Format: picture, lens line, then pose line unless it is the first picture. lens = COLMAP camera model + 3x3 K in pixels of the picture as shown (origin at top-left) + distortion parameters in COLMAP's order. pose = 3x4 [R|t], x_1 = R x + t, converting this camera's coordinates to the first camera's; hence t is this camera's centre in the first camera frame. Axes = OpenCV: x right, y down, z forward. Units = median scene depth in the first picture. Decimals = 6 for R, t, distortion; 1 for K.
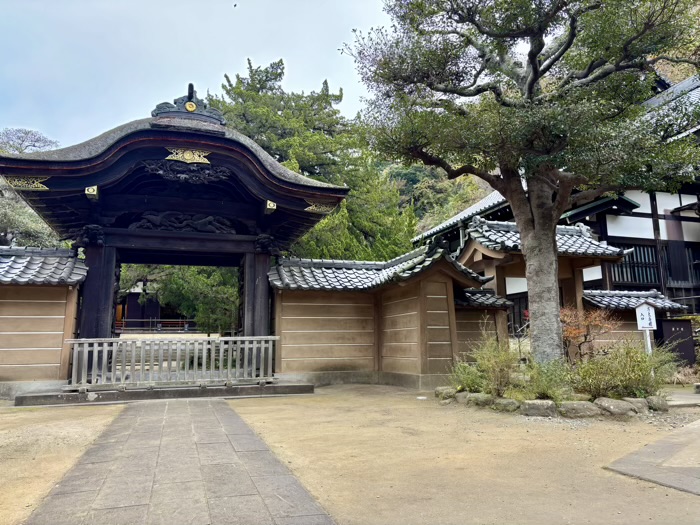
lens RADIAL K [[524.1, 0, 349.0], [0, 524.1, 261.6], [0, 0, 1]] dist [0.056182, -0.065299]
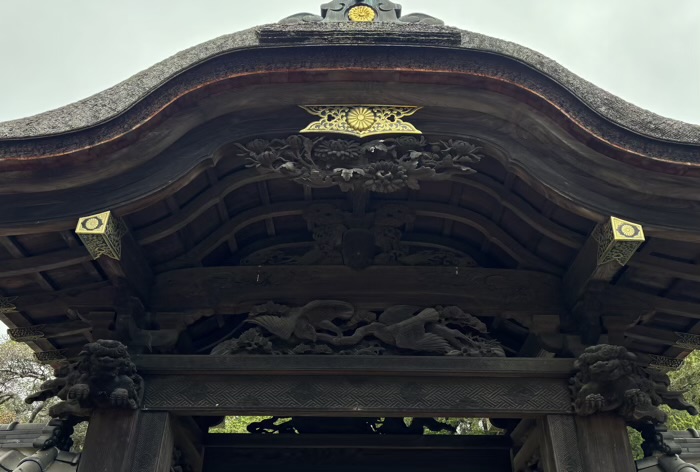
lens RADIAL K [[561.9, 0, 351.1], [0, 561.9, 237.5], [0, 0, 1]] dist [0.037116, -0.001514]
pose [[0.948550, -0.168524, -0.268053, -0.213646], [0.038170, 0.901277, -0.431560, 0.031882], [0.314318, 0.399124, 0.861339, 0.674436]]
